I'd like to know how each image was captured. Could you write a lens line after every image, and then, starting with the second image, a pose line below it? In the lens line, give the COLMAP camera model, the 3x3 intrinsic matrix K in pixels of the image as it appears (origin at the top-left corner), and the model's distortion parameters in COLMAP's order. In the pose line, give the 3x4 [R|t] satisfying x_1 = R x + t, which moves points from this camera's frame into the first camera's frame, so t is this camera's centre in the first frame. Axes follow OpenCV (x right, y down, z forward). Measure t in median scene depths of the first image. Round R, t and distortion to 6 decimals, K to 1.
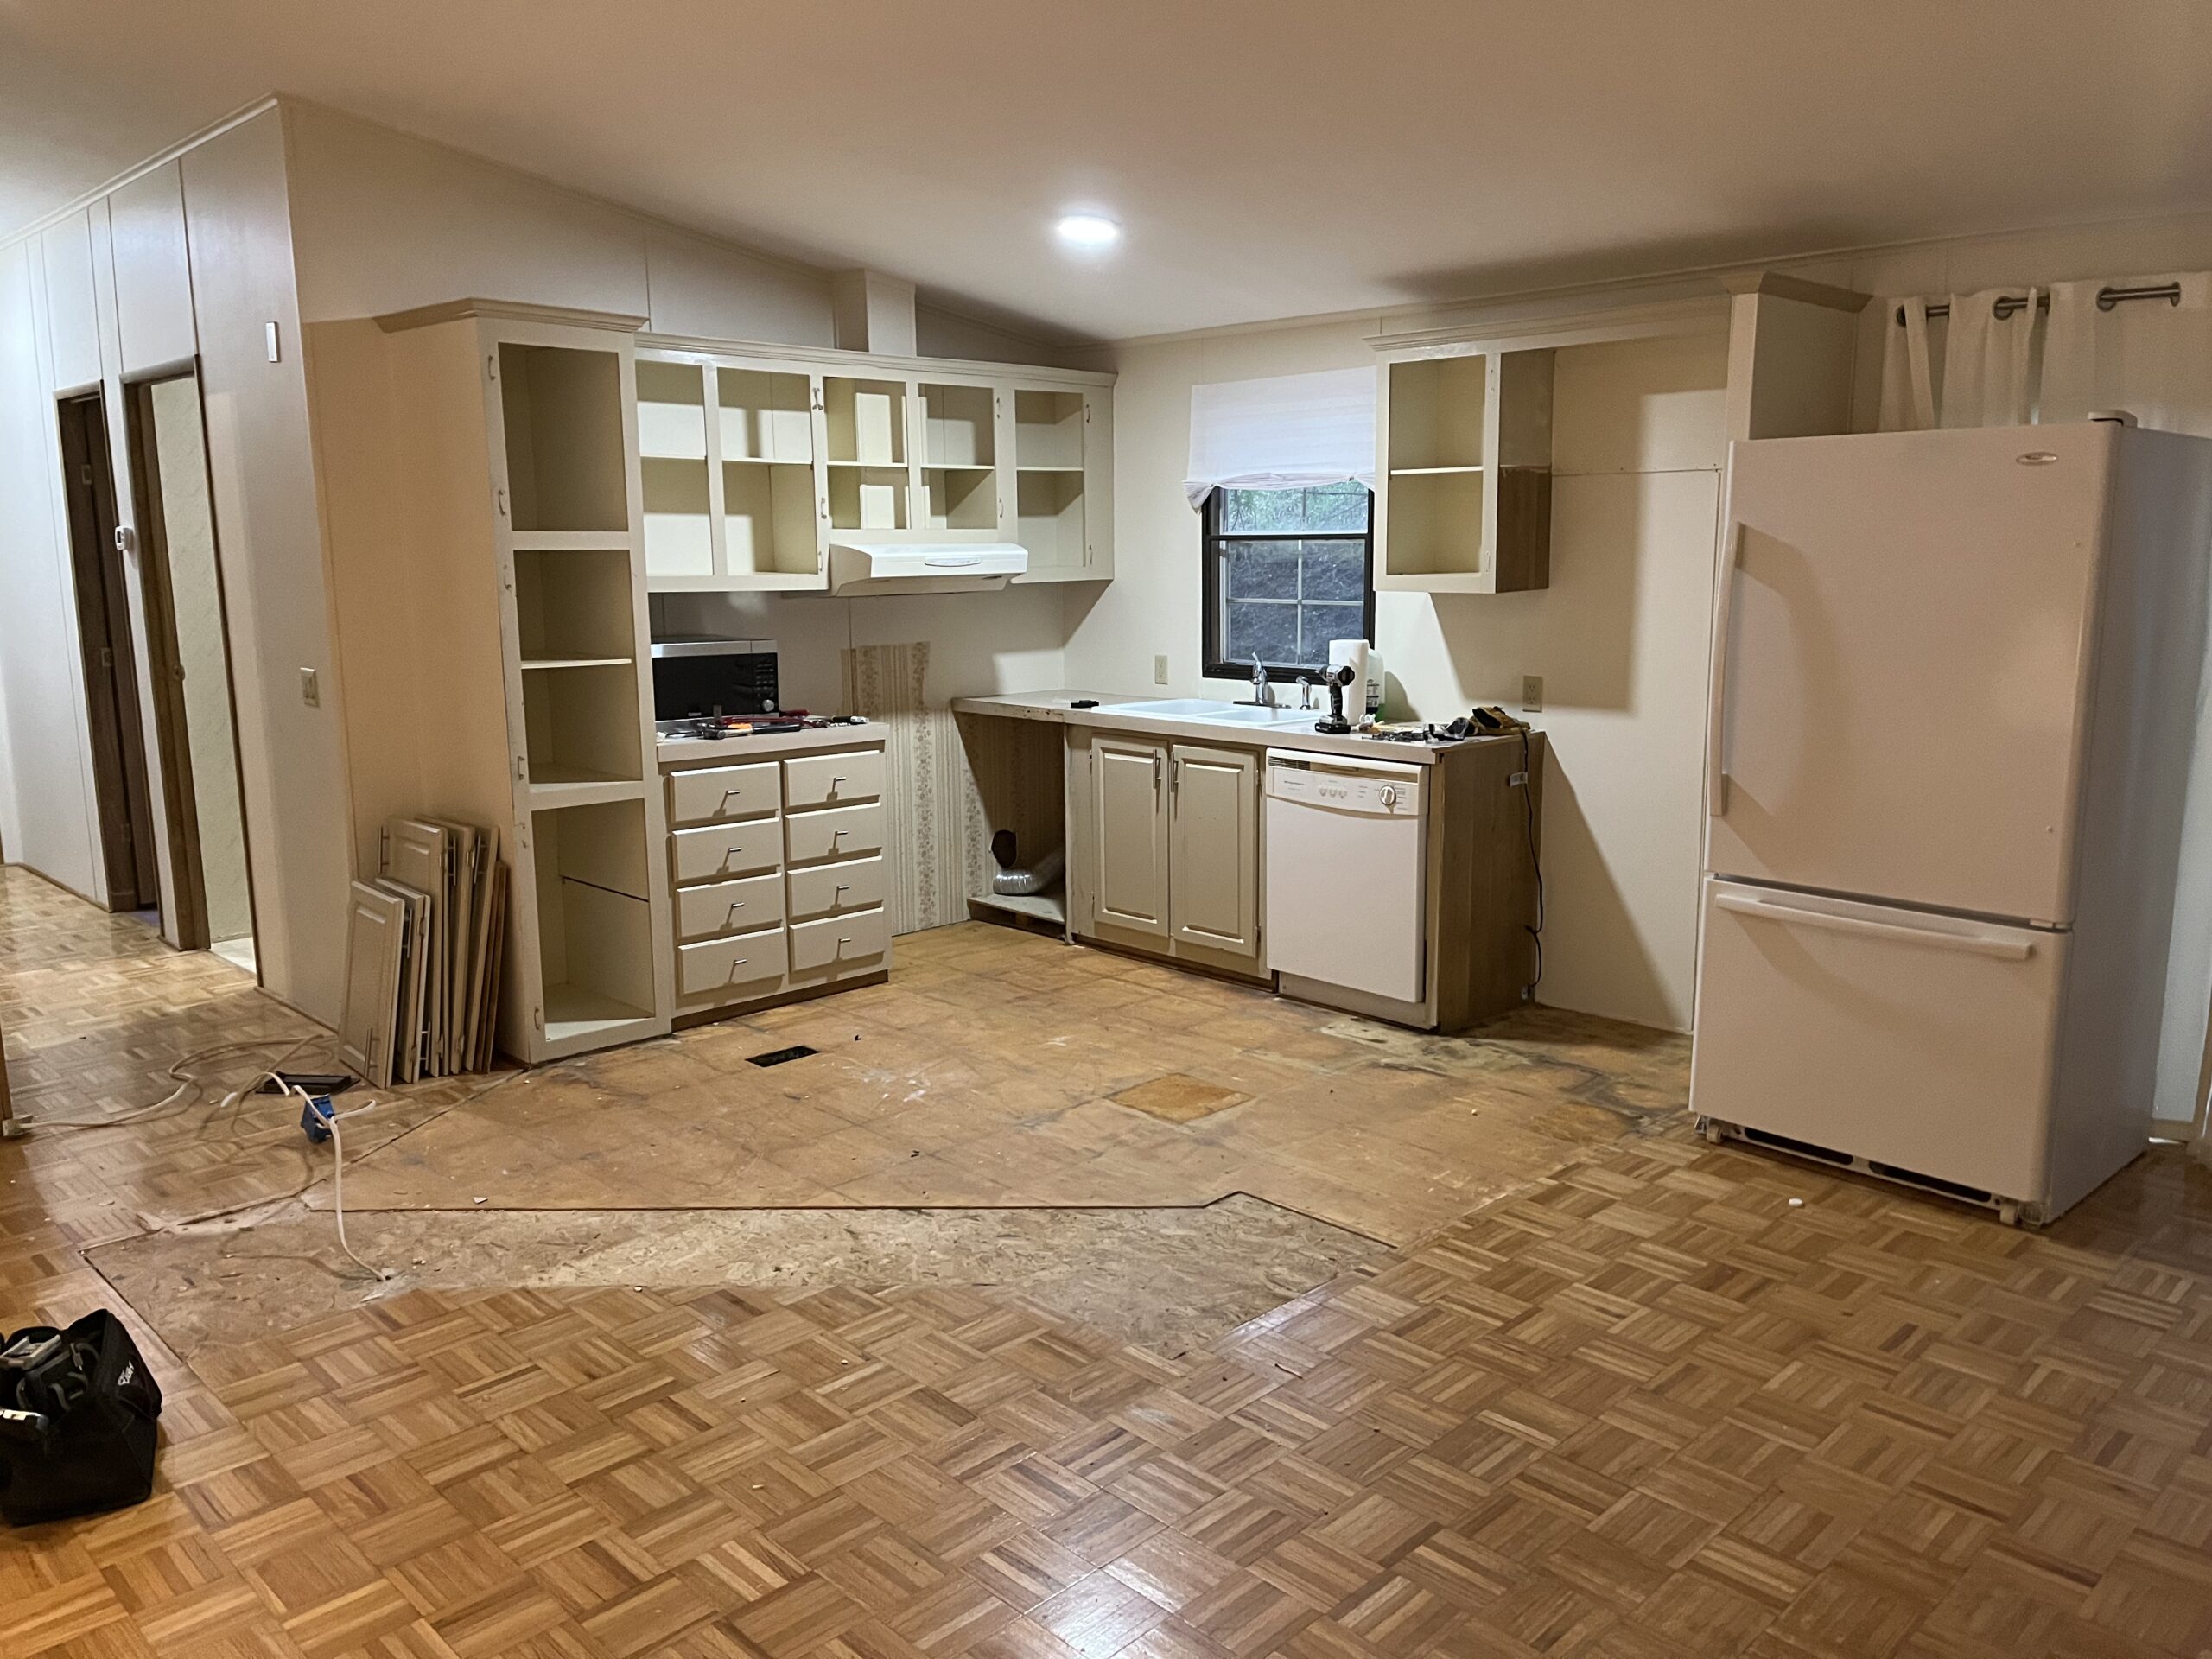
lens RADIAL K [[1669.6, 0, 1115.7], [0, 1669.6, 835.3], [0, 0, 1]] dist [-0.013188, -0.017656]
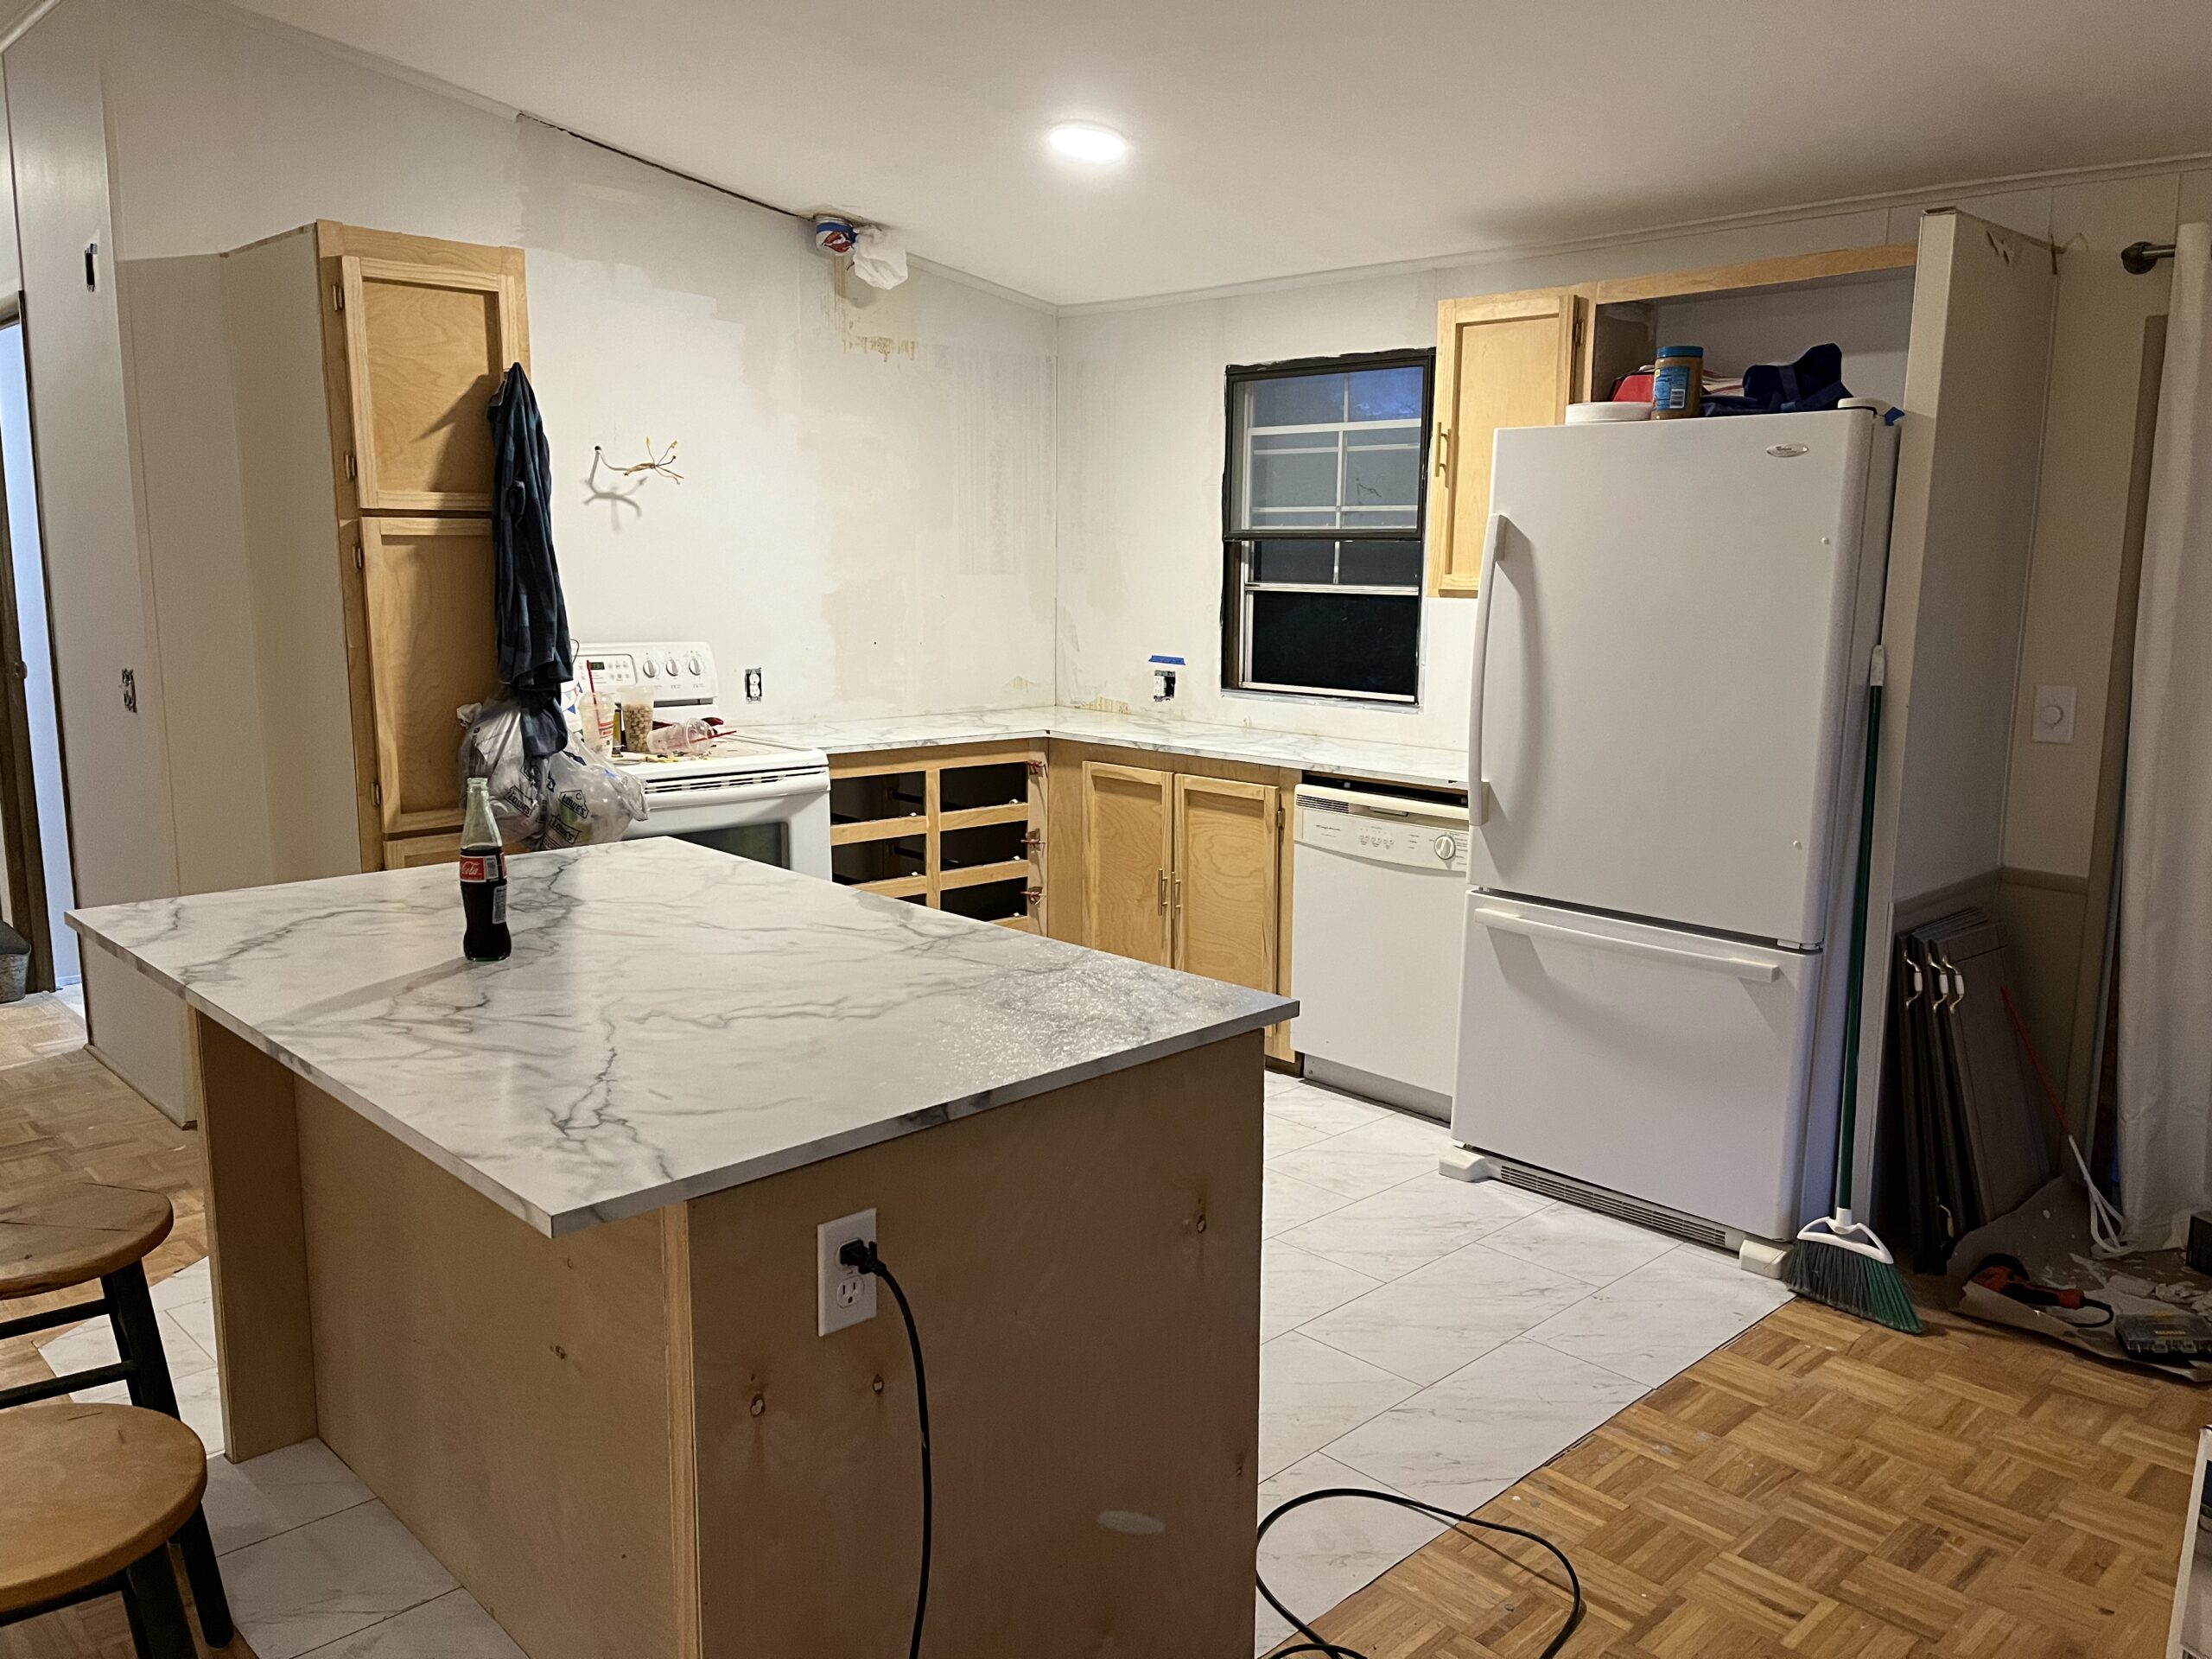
lens RADIAL K [[1669.6, 0, 1094.6], [0, 1669.6, 825.8], [0, 0, 1]] dist [-0.013188, -0.017656]
pose [[0.999697, 0.018283, -0.016506, 0.008261], [-0.018429, 0.999792, -0.008726, -0.033324], [0.016343, 0.009027, 0.999826, 0.256563]]
